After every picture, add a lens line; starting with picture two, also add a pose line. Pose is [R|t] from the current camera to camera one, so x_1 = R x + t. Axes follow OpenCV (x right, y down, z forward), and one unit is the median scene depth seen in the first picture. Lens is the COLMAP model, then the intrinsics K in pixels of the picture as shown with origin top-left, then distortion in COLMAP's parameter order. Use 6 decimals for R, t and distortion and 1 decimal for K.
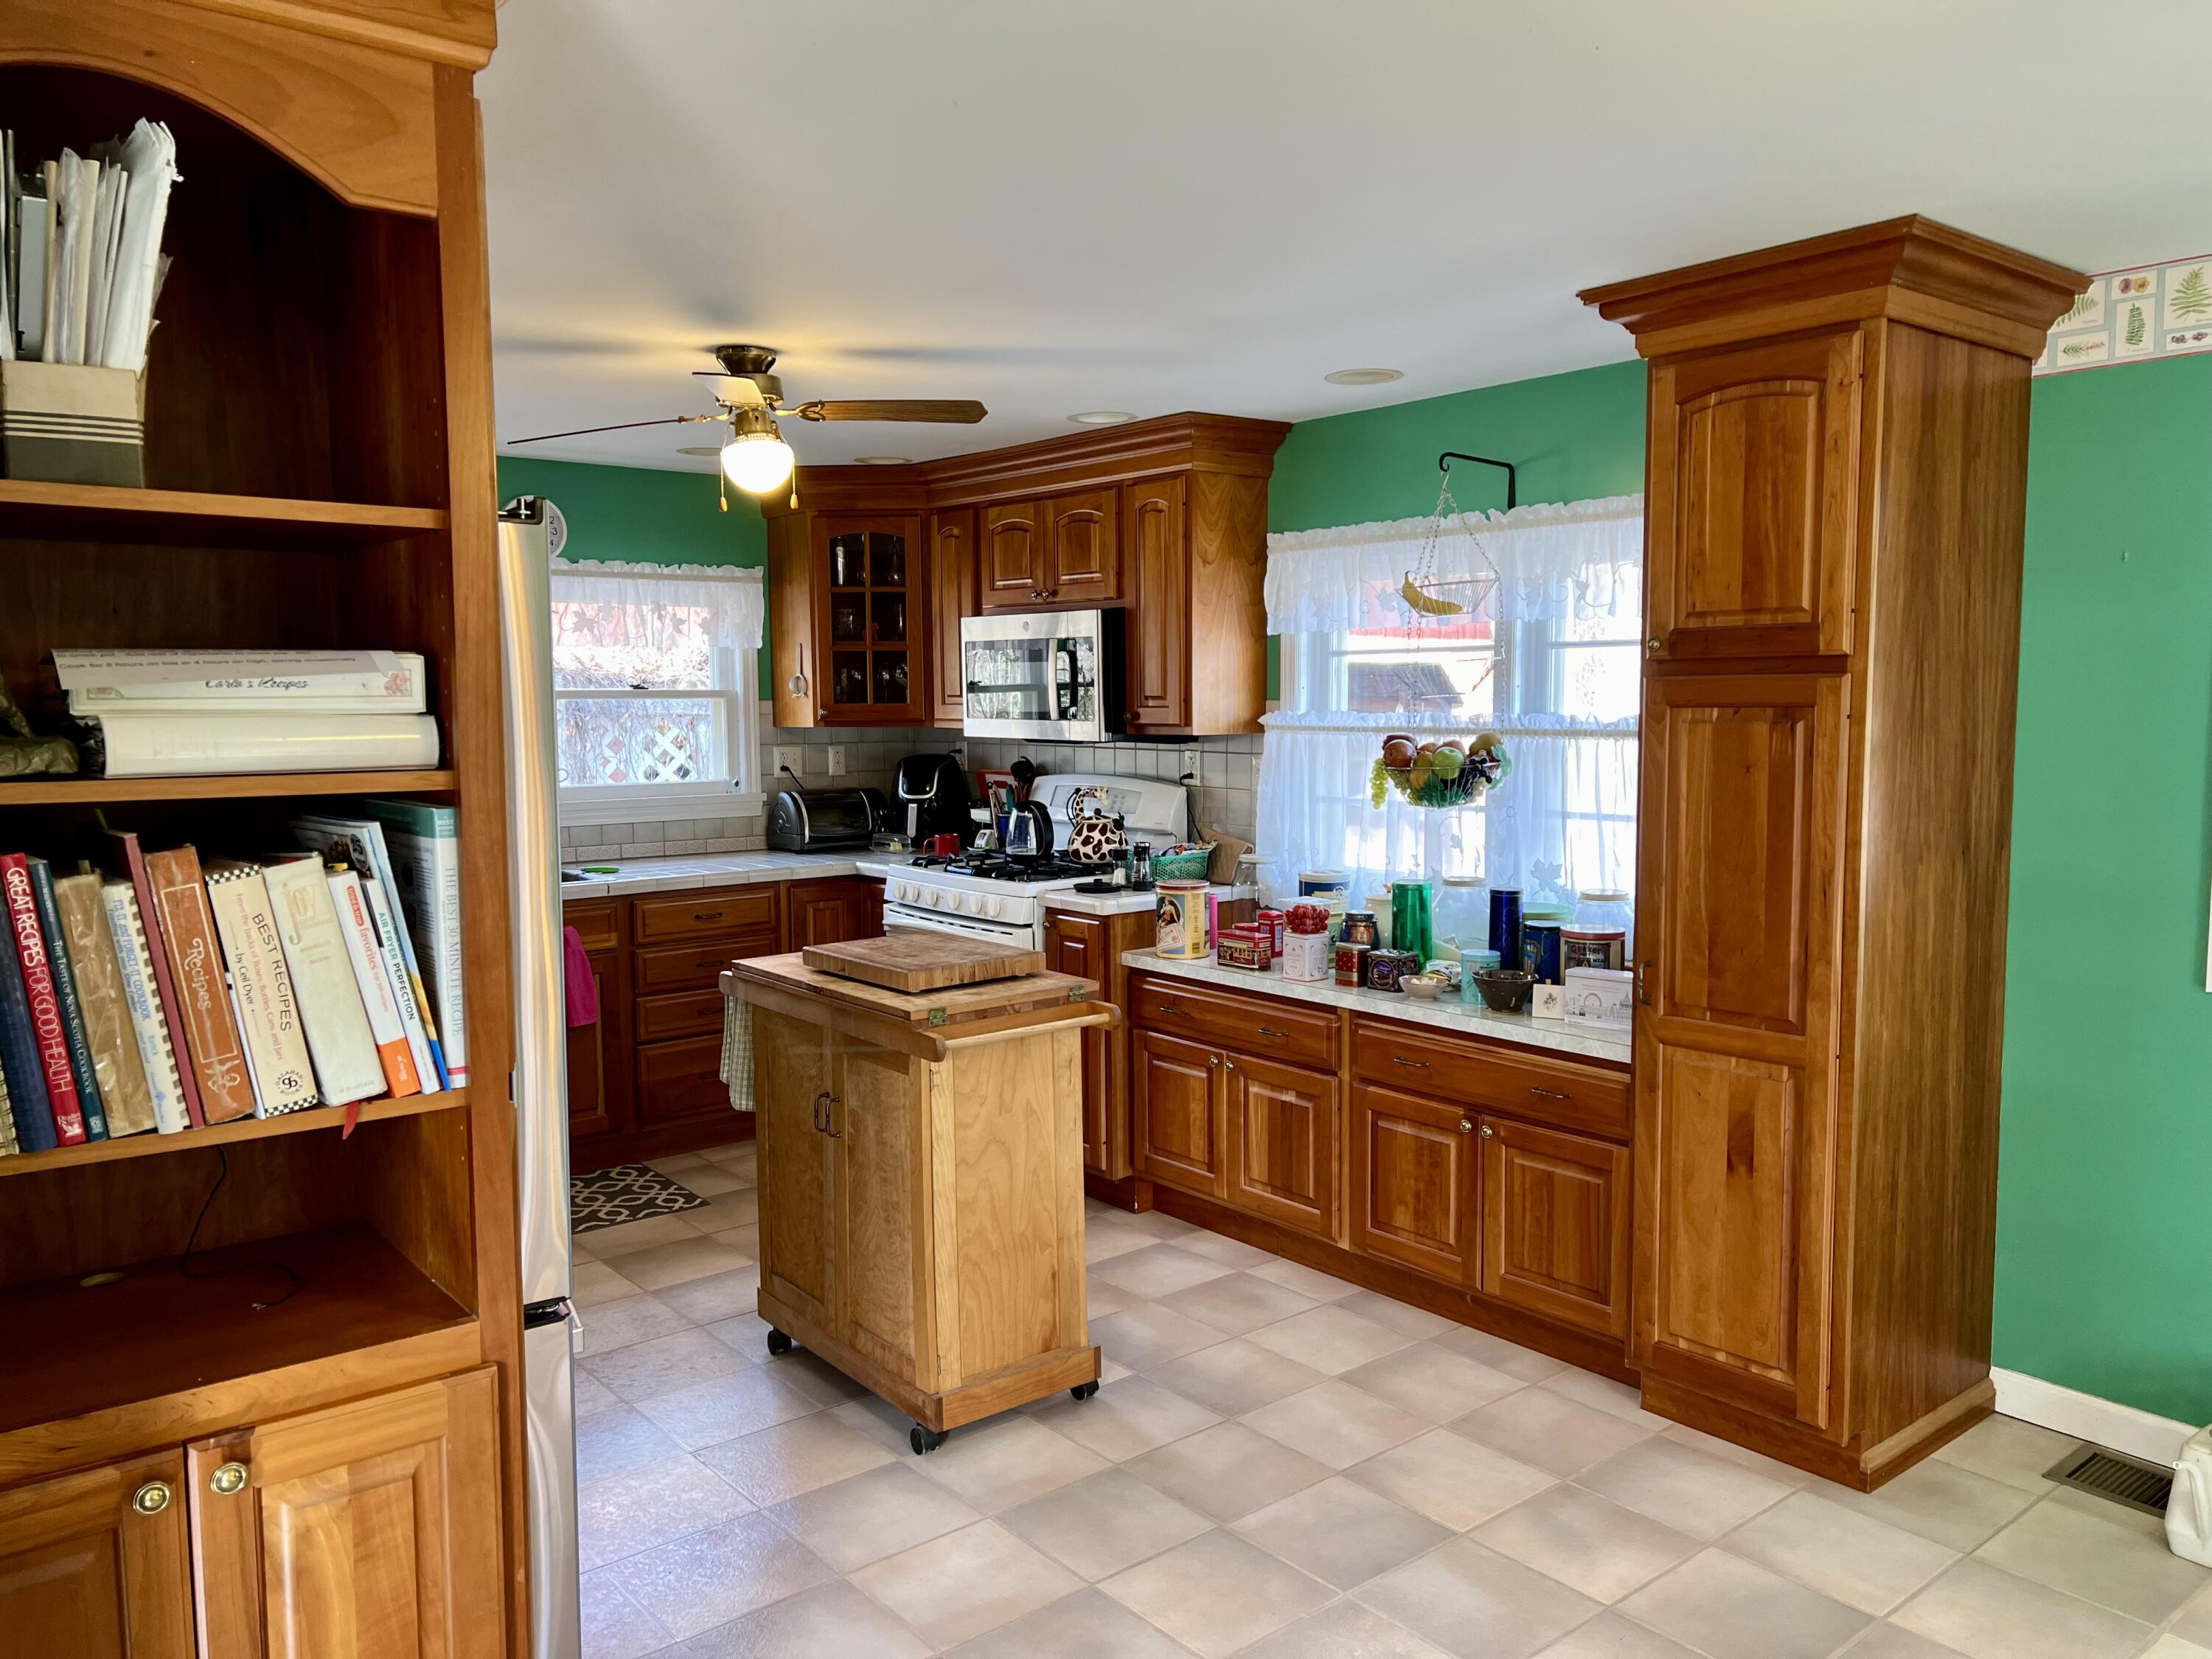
lens RADIAL K [[1646.7, 0, 1111.6], [0, 1646.7, 842.1], [0, 0, 1]] dist [0.135887, -0.171903]
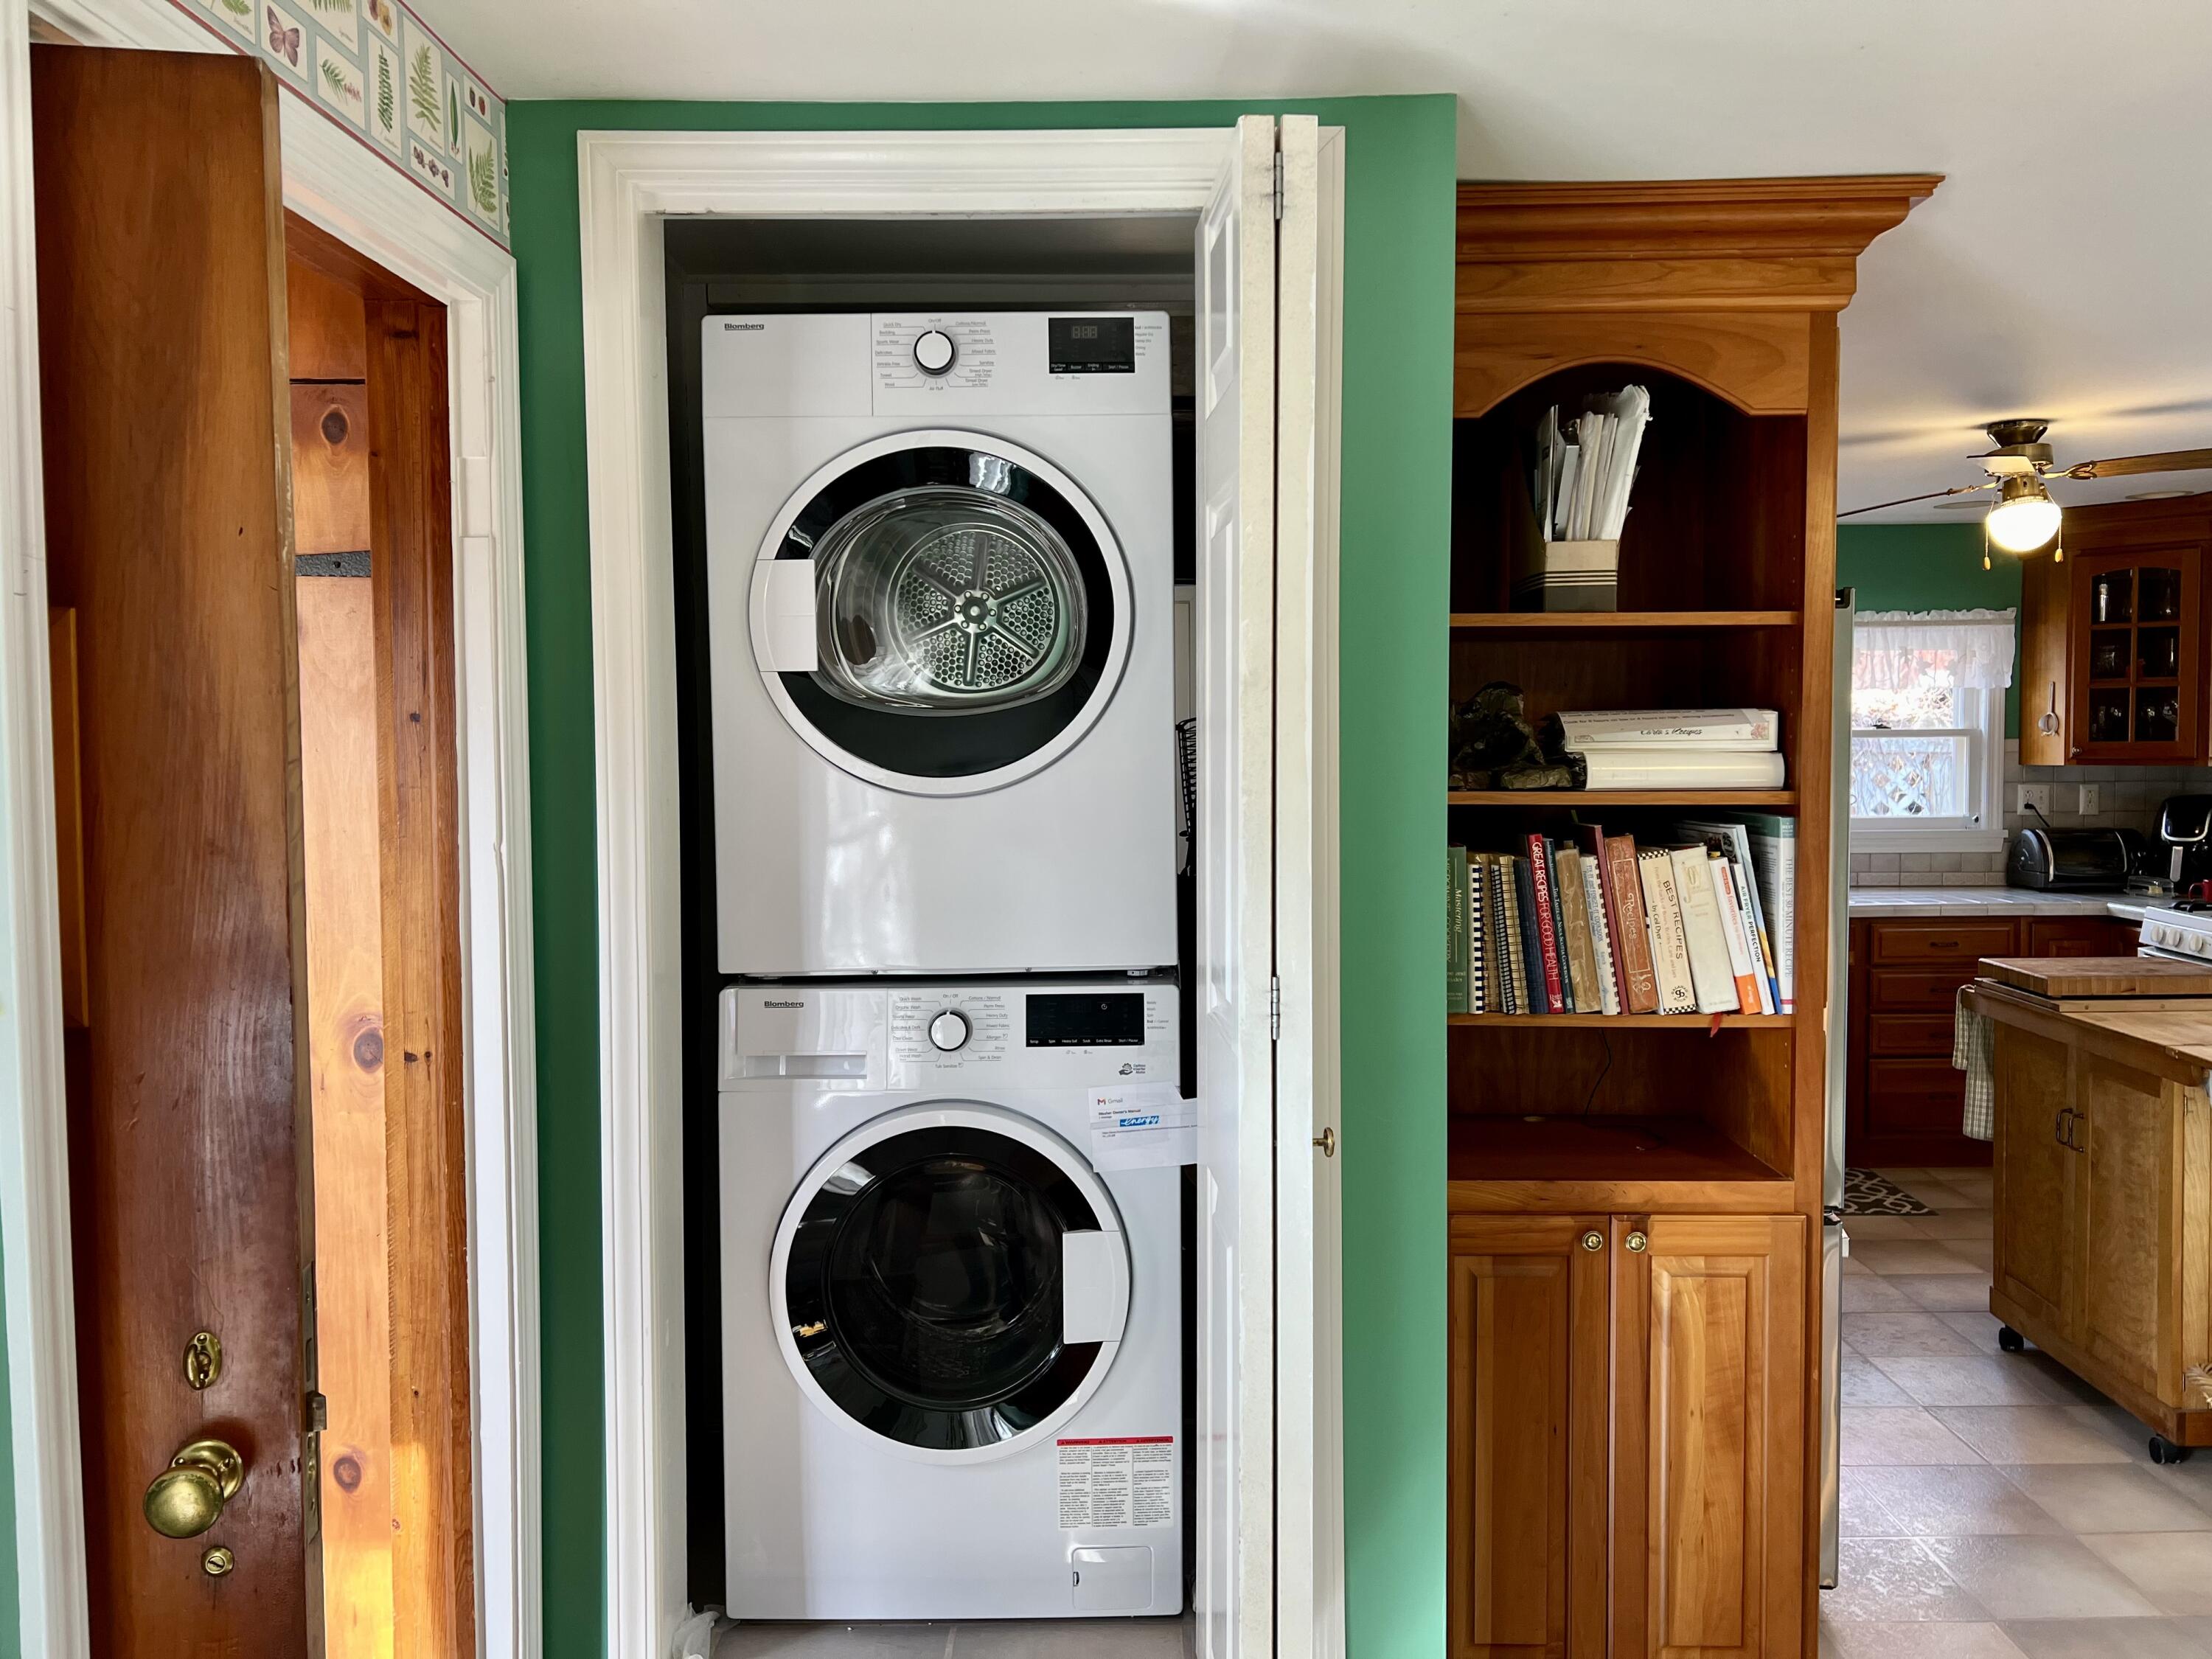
lens RADIAL K [[1652.5, 0, 1119.2], [0, 1652.5, 810.3], [0, 0, 1]] dist [0.040169, -0.048792]
pose [[0.771542, 0.028914, -0.635521, 0.029615], [-0.054973, 0.998260, -0.021323, 0.016120], [0.633799, 0.051388, 0.771789, -0.208720]]
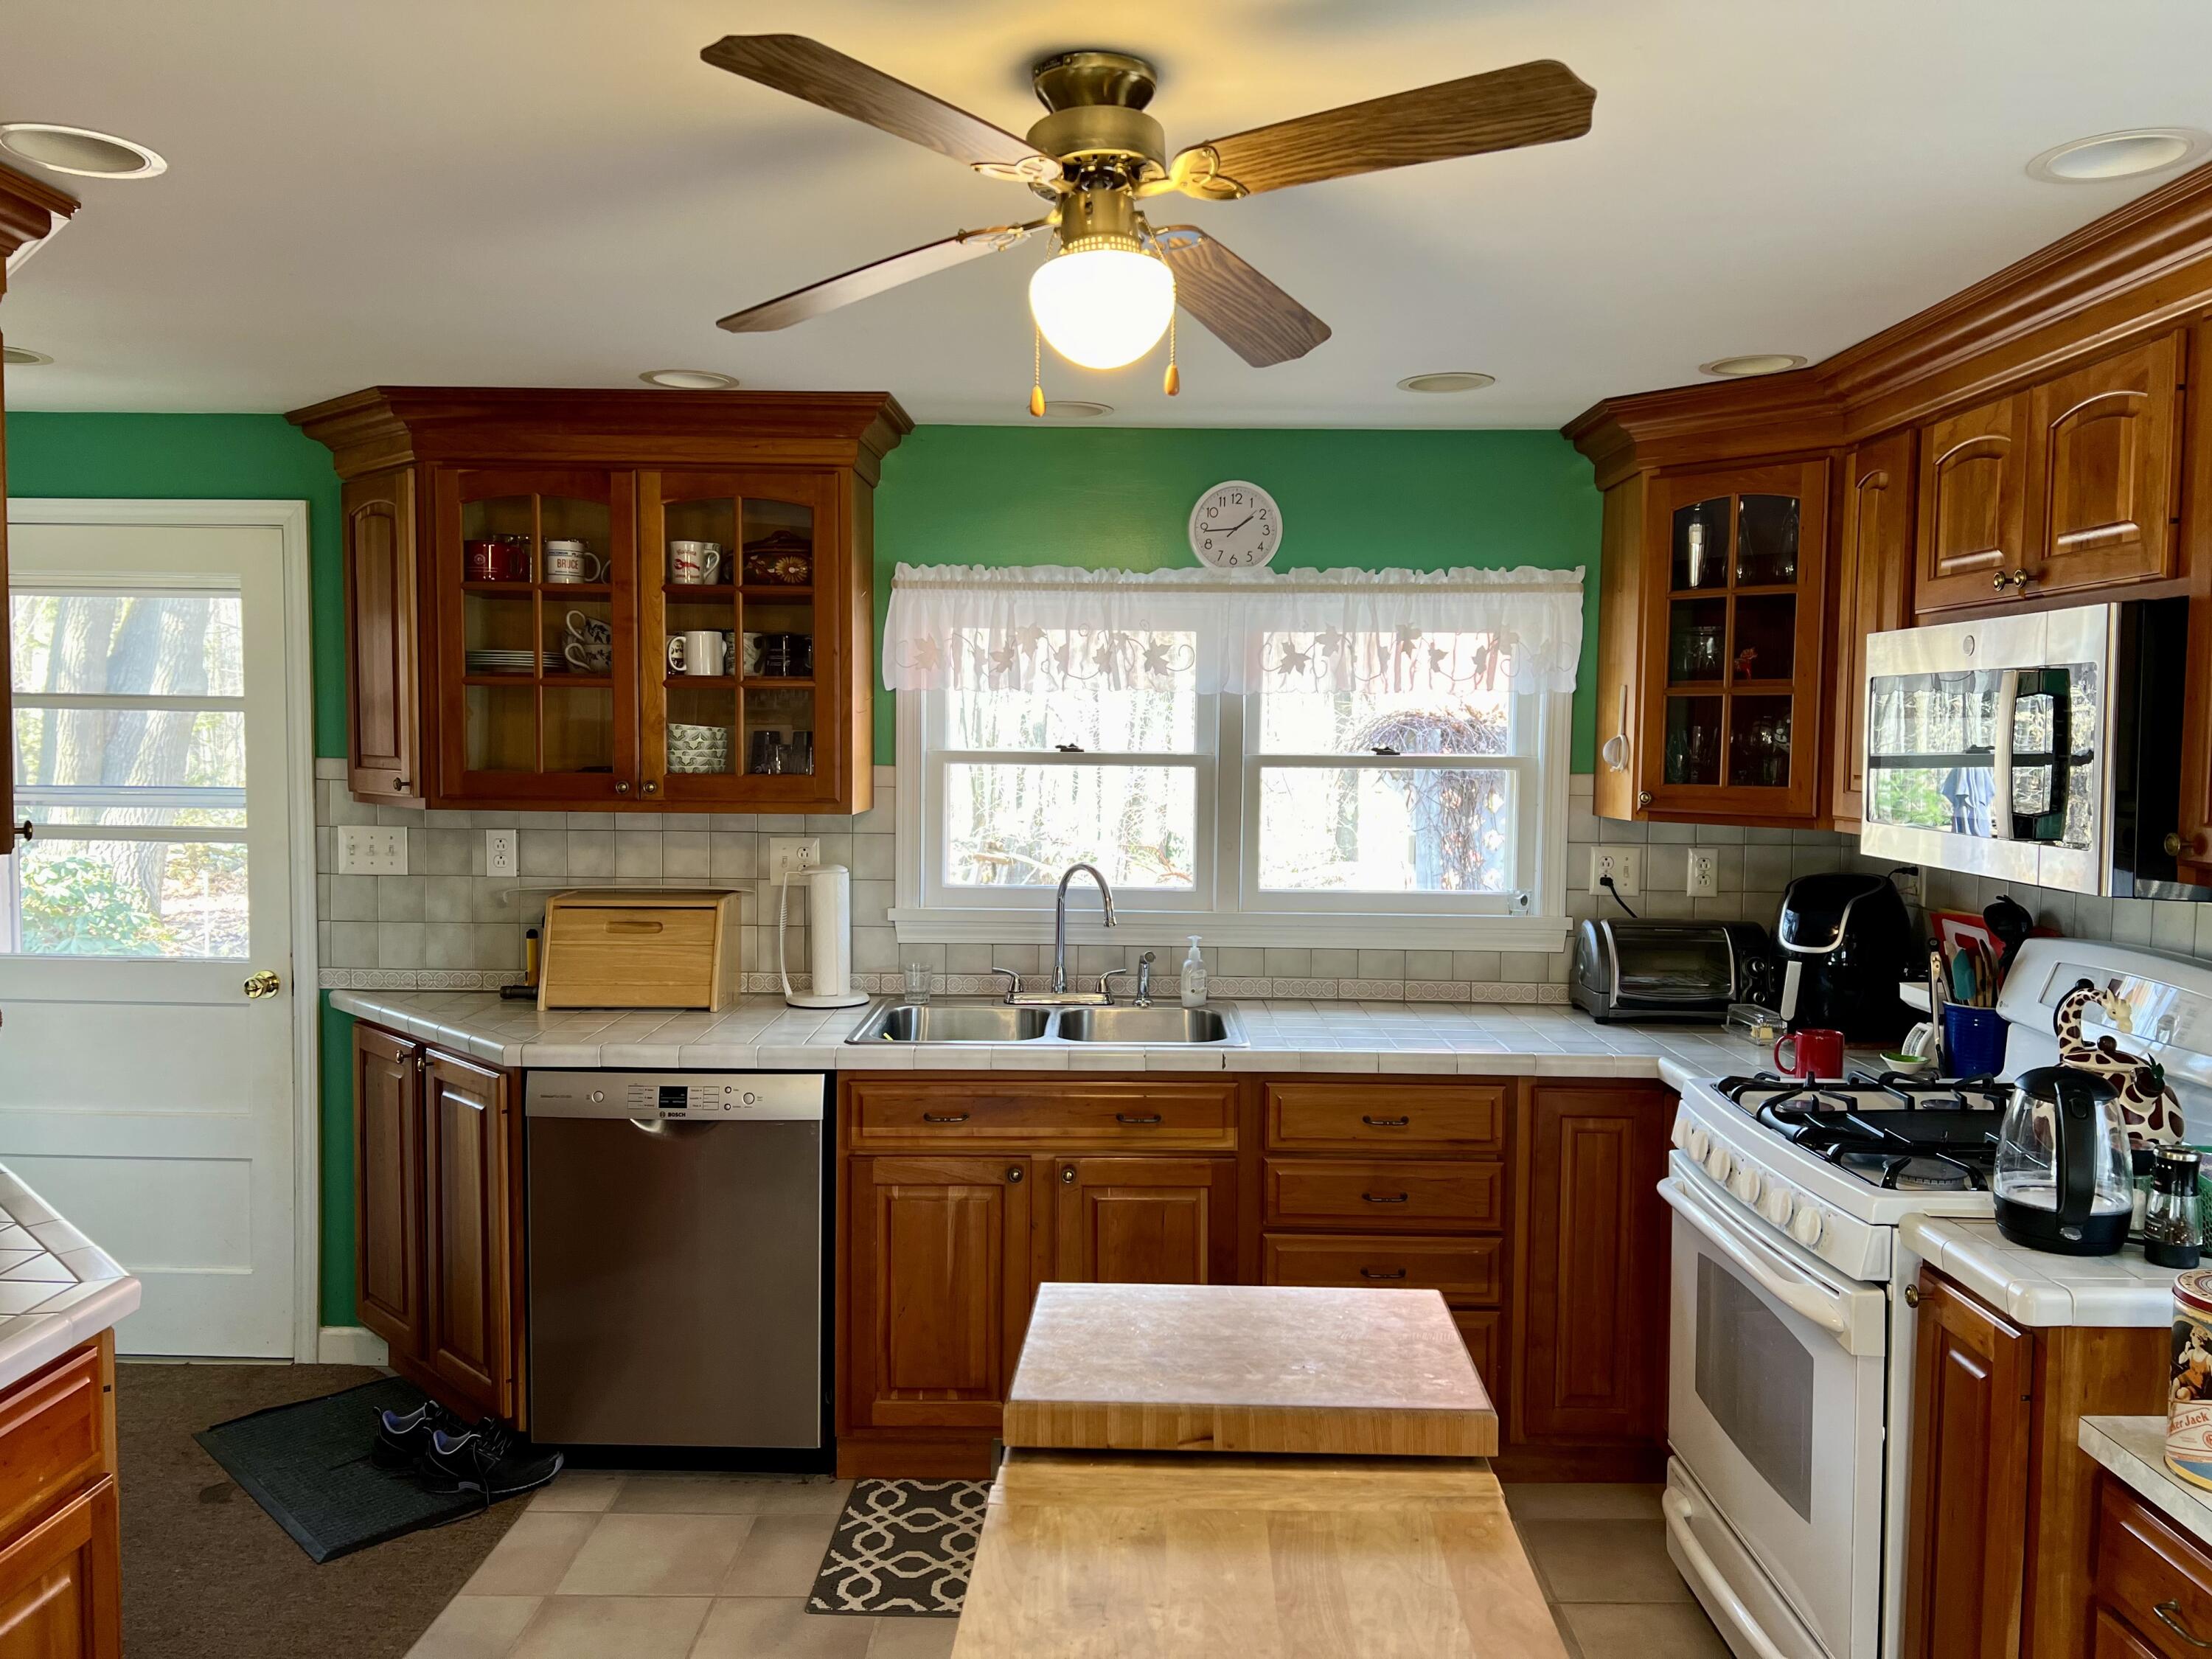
lens RADIAL K [[1641.3, 0, 1117.4], [0, 1641.3, 836.4], [0, 0, 1]] dist [0.051106, -0.054555]
pose [[0.770181, 0.054381, -0.635503, 0.097884], [-0.073279, 0.997305, -0.003468, -0.075800], [0.633602, 0.049240, 0.772091, 0.649466]]
